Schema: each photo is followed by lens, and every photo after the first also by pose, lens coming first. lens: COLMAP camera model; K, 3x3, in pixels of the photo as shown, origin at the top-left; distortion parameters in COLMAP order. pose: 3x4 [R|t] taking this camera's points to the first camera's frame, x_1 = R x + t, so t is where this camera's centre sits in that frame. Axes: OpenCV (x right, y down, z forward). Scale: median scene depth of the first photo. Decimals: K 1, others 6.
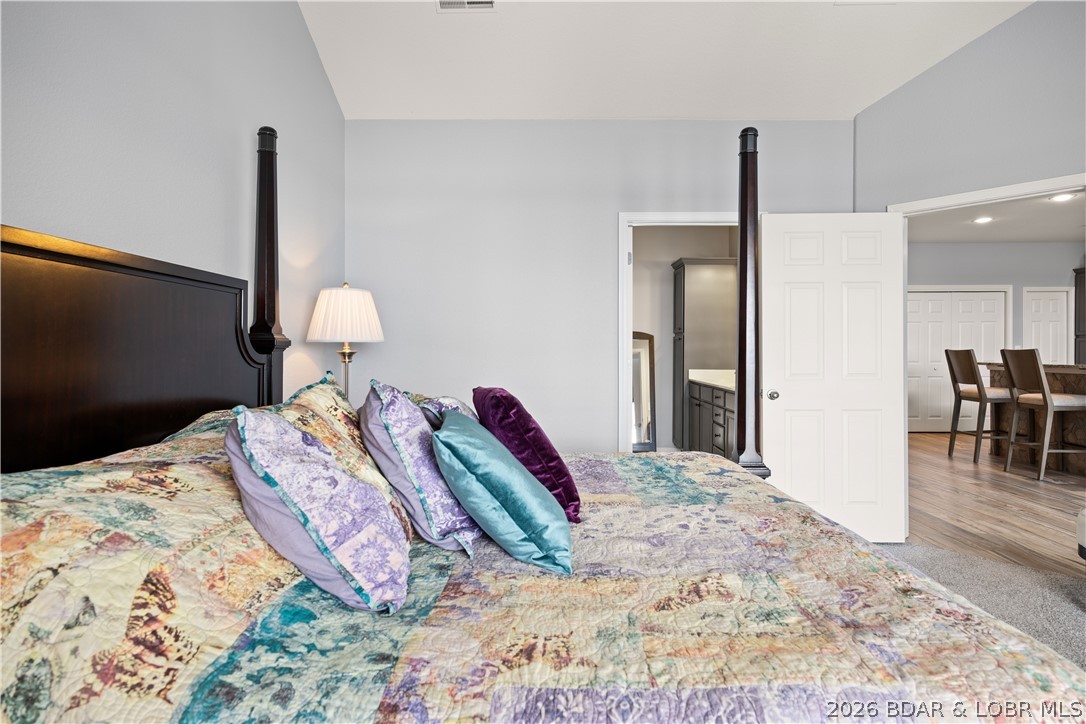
lens RADIAL K [[576.5, 0, 541.8], [0, 576.5, 358.4], [0, 0, 1]] dist [0.032440, 0.000717]
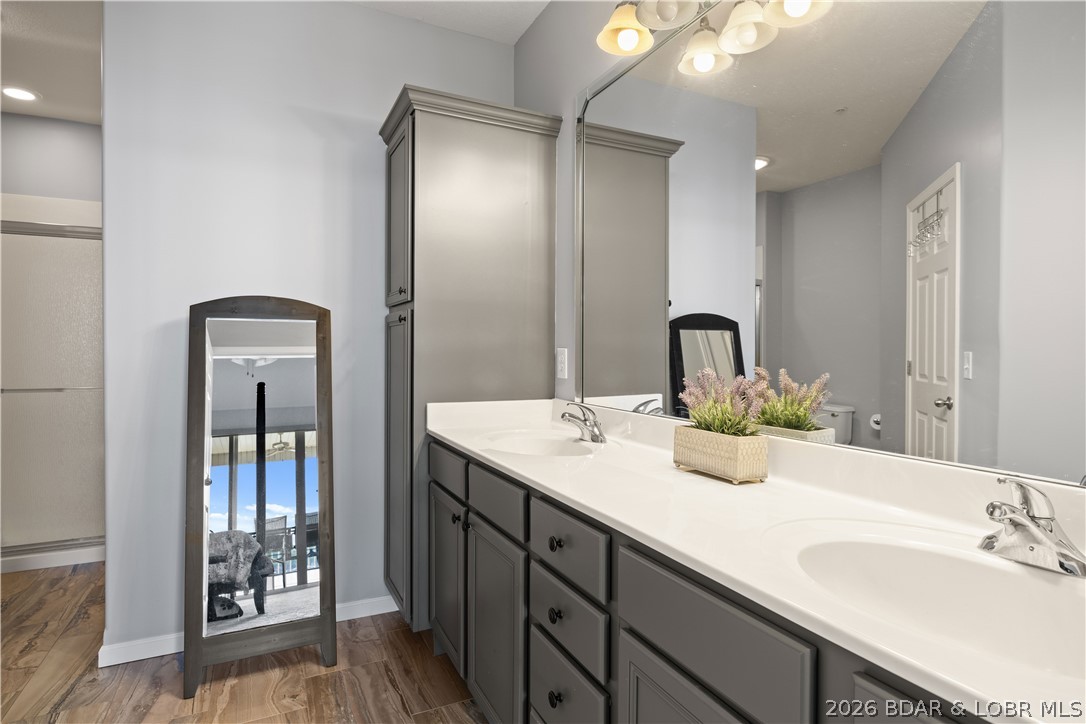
lens RADIAL K [[576.5, 0, 536.8], [0, 576.5, 362.1], [0, 0, 1]] dist [0.032440, 0.000717]
pose [[0.887460, 0.001947, 0.460881, 0.147933], [-0.003626, 0.999990, 0.002757, -0.008558], [-0.460871, -0.004118, 0.887457, 0.645201]]
